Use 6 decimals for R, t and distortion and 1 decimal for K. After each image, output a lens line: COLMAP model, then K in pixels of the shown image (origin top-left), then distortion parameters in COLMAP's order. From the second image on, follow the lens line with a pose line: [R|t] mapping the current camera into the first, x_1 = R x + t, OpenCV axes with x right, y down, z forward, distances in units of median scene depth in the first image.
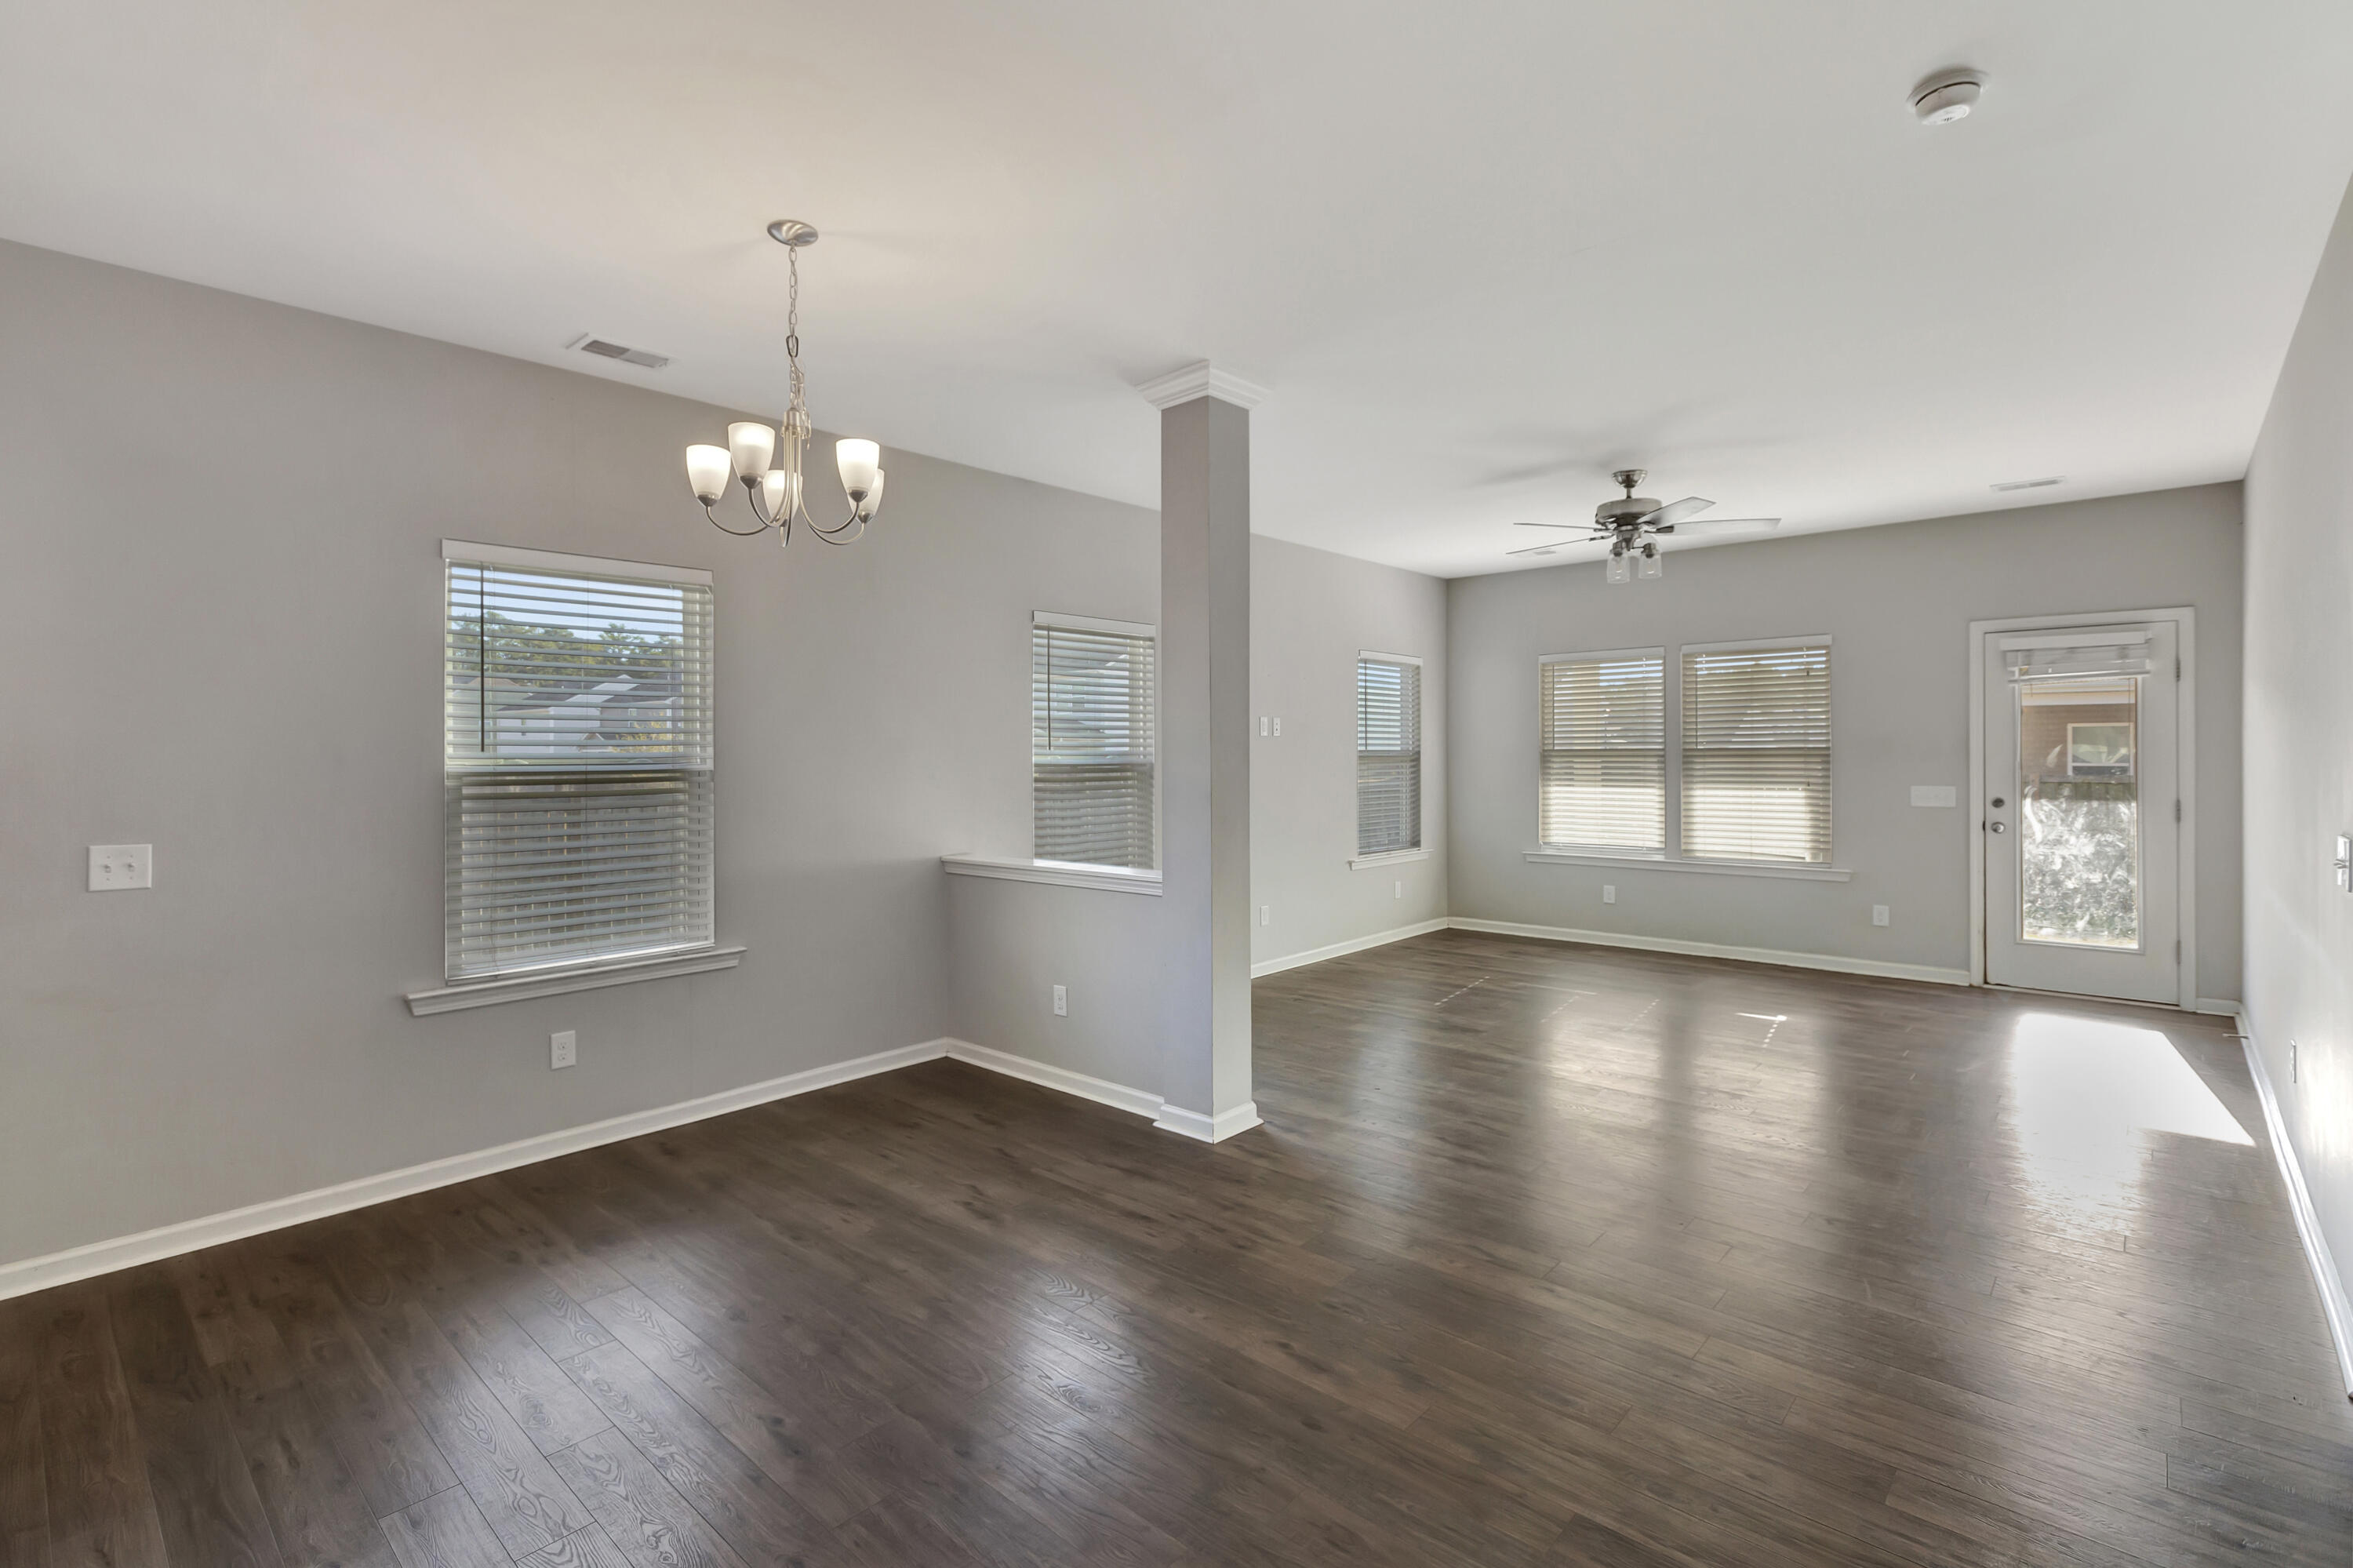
lens RADIAL K [[1089.5, 0, 1169.9], [0, 1089.5, 747.1], [0, 0, 1]] dist [0.000804, -0.000538]
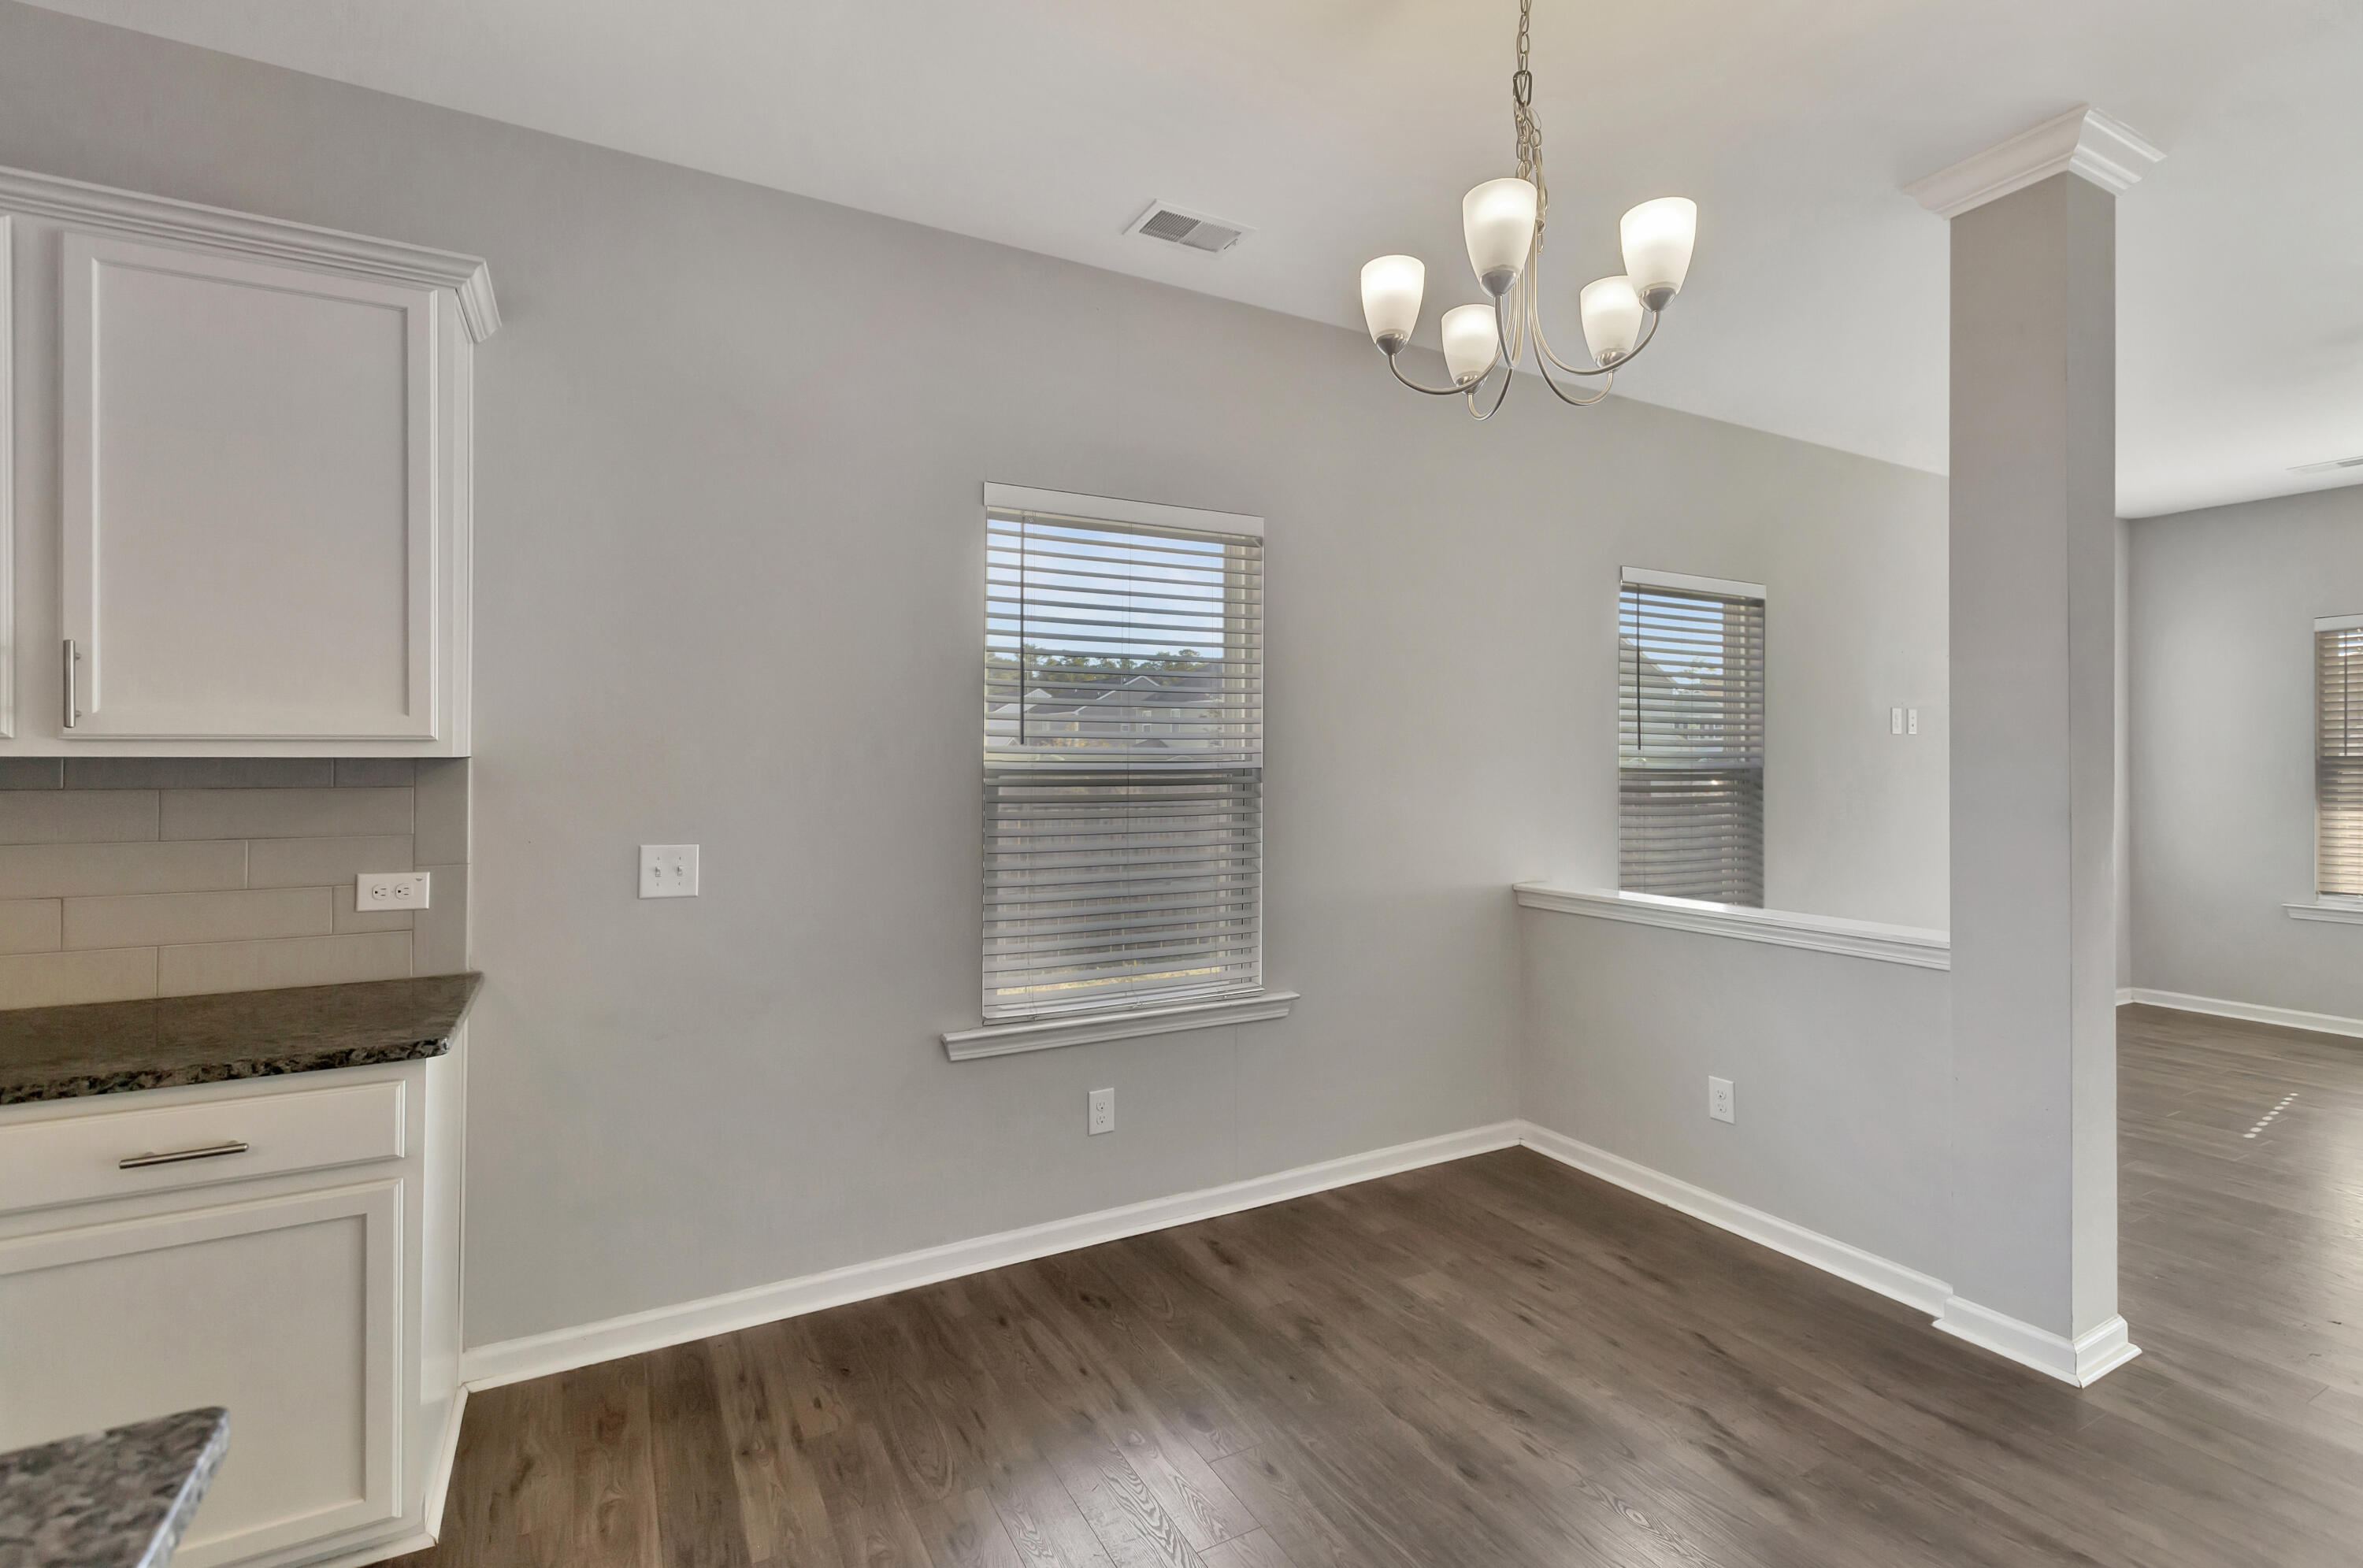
lens RADIAL K [[1070.5, 0, 1174.6], [0, 1070.5, 747.5], [0, 0, 1]] dist [0.001943, -0.000072]
pose [[0.944224, 0.003448, -0.329286, -0.221975], [-0.005967, 0.999960, -0.006639, 0.011083], [0.329250, 0.008233, 0.944207, 0.239371]]
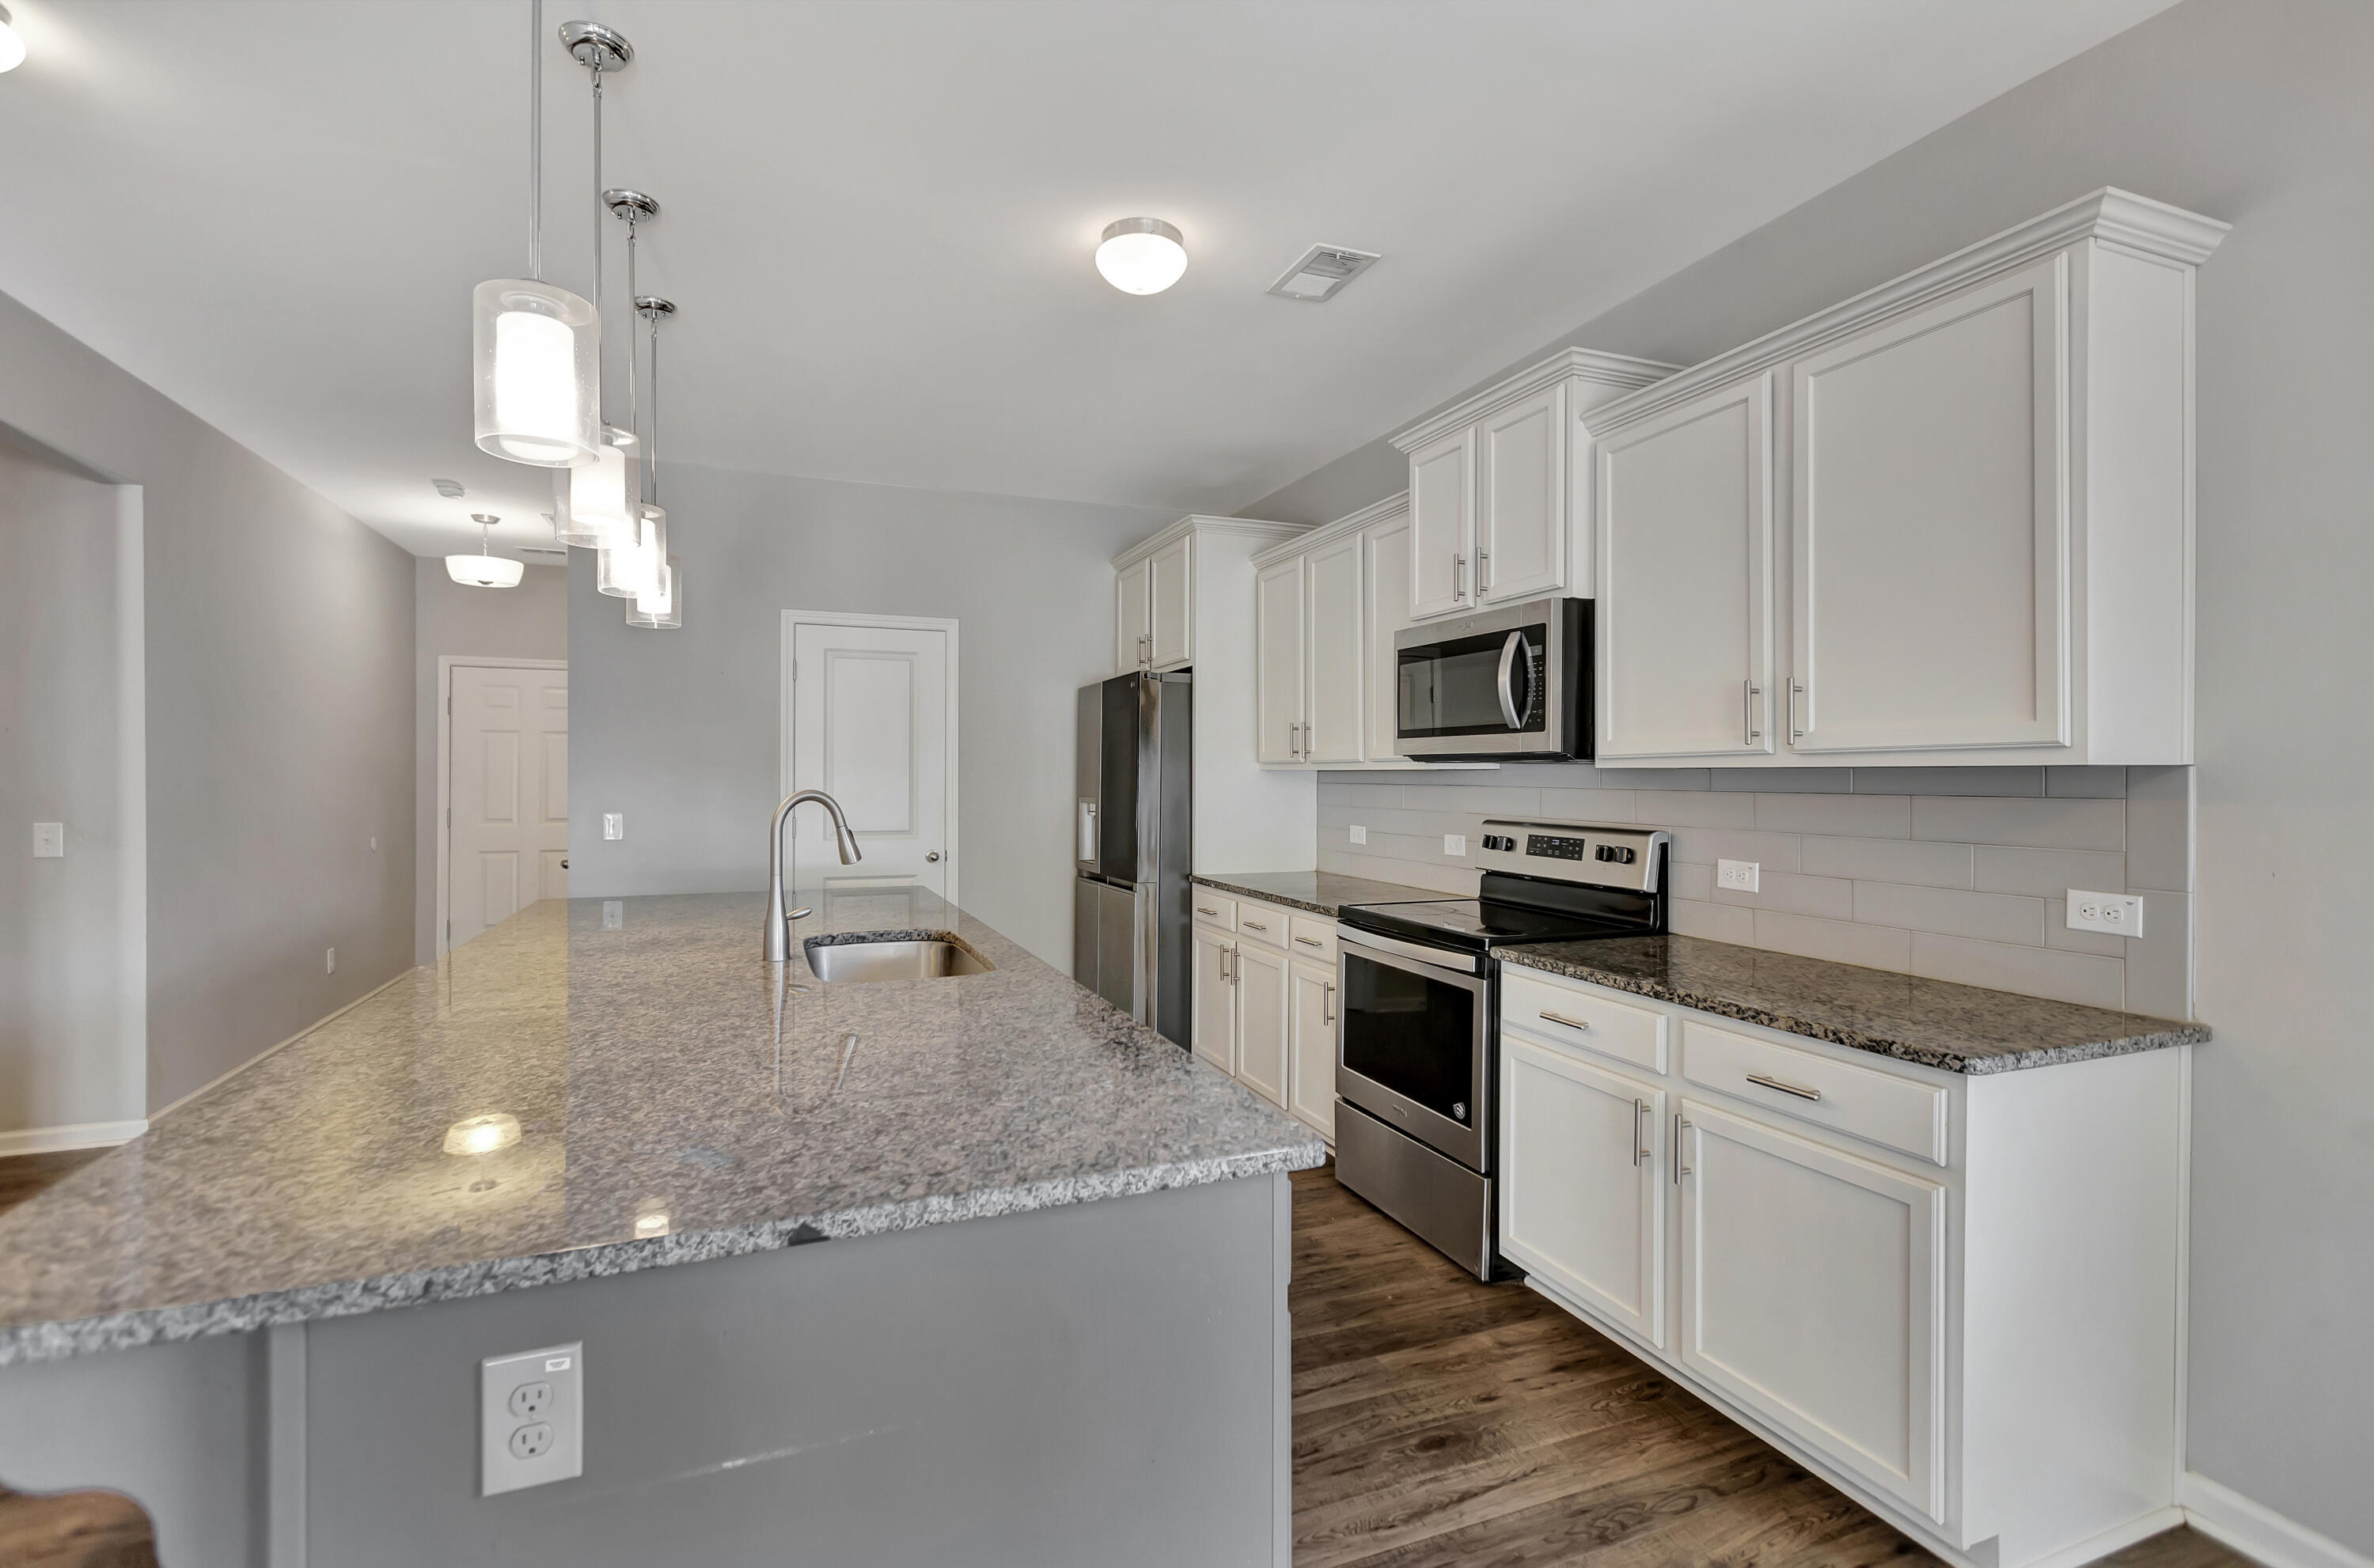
lens RADIAL K [[1078.4, 0, 1187.0], [0, 1078.4, 784.0], [0, 0, 1]] dist [0.000792, -0.000109]
pose [[-0.439483, 0.010872, -0.898185, -0.139202], [0.004151, 0.999941, 0.010073, 0.016044], [0.898241, 0.000699, -0.439502, 0.456771]]
